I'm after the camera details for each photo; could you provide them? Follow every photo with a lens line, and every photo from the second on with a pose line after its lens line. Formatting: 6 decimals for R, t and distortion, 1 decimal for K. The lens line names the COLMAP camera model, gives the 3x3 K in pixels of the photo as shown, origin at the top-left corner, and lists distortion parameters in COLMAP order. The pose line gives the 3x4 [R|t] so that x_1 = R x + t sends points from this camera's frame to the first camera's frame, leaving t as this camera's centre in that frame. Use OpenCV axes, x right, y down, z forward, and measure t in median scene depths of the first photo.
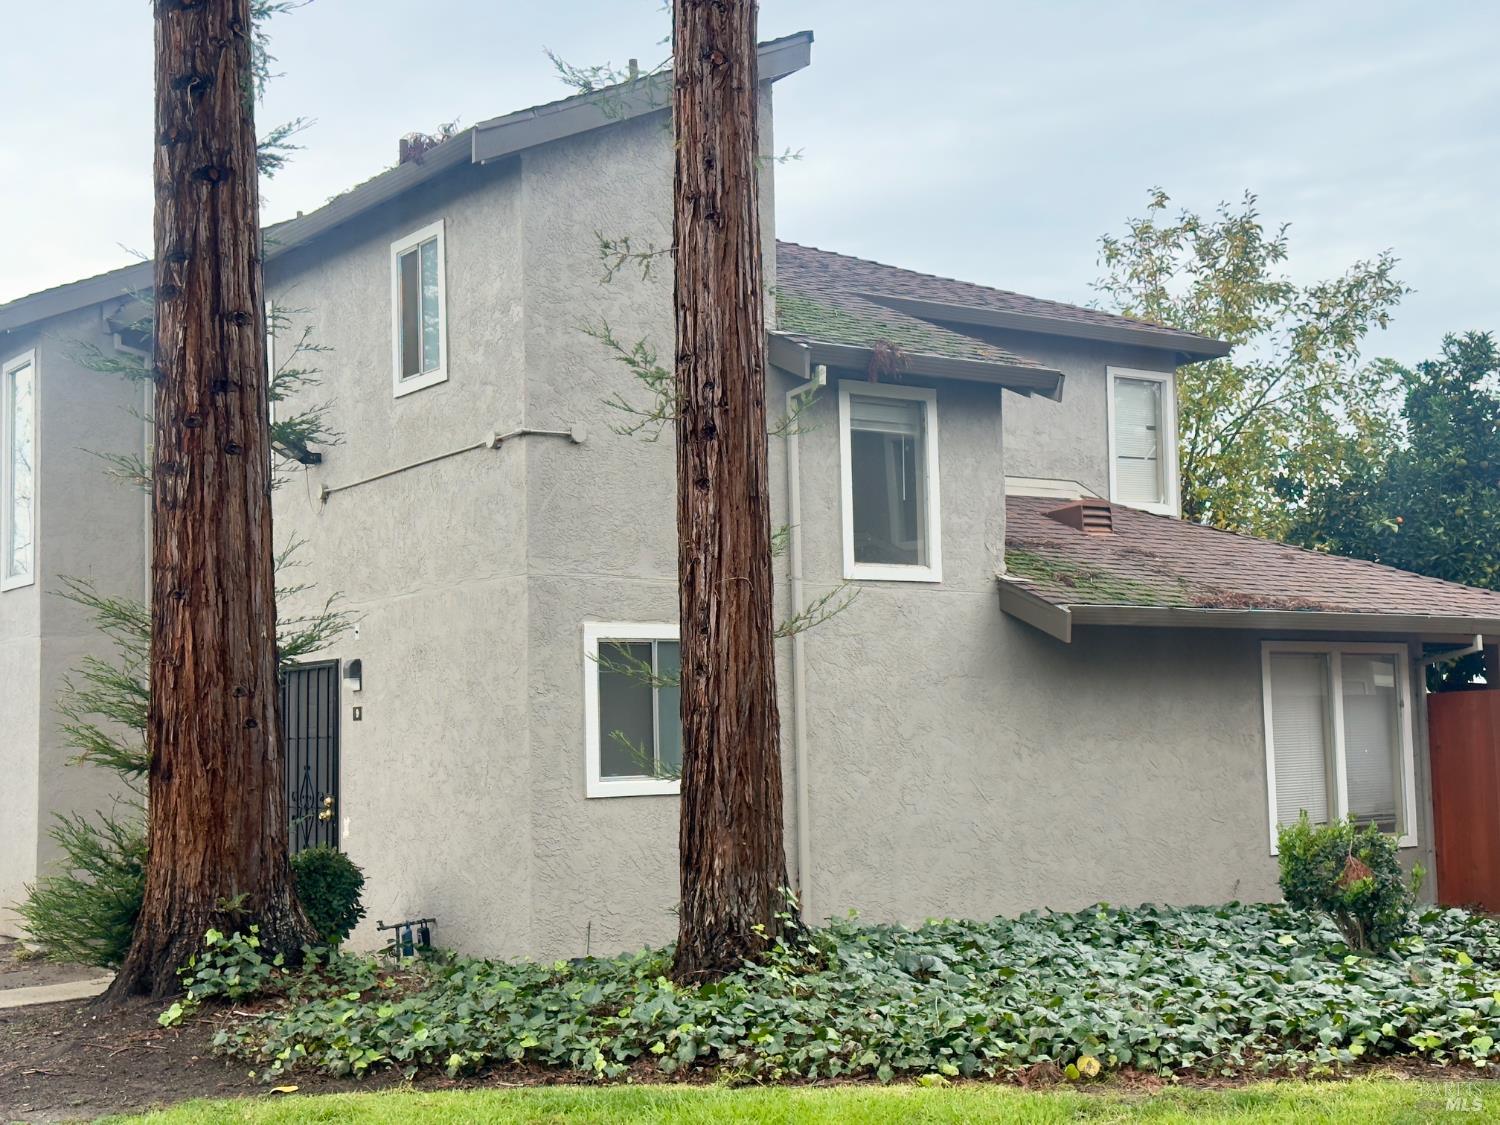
lens RADIAL K [[2036.5, 0, 750.0], [0, 2036.5, 562.5], [0, 0, 1]] dist [0.030986, 0.006605]
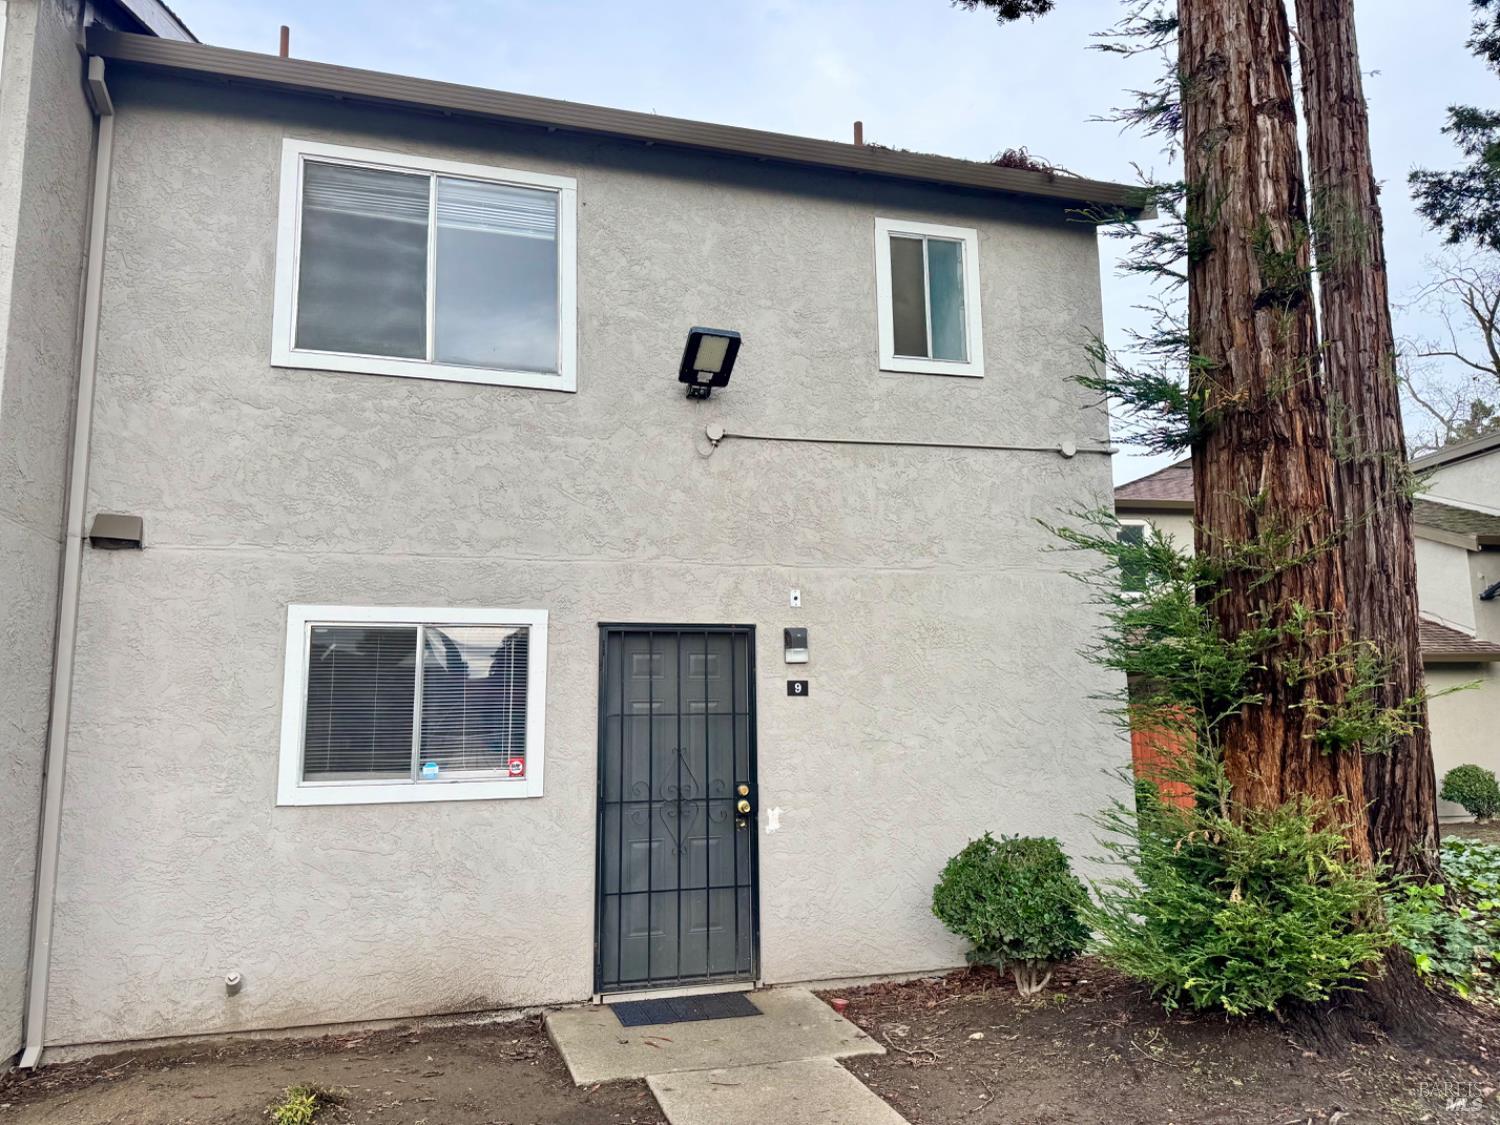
lens RADIAL K [[1022.3, 0, 694.3], [0, 1022.3, 561.1], [0, 0, 1]] dist [0.089711, -0.114371]
pose [[0.354569, 0.158411, 0.921513, -0.728031], [-0.081758, 0.987022, -0.138214, 0.097482], [-0.931448, -0.026335, 0.362919, 1.008747]]
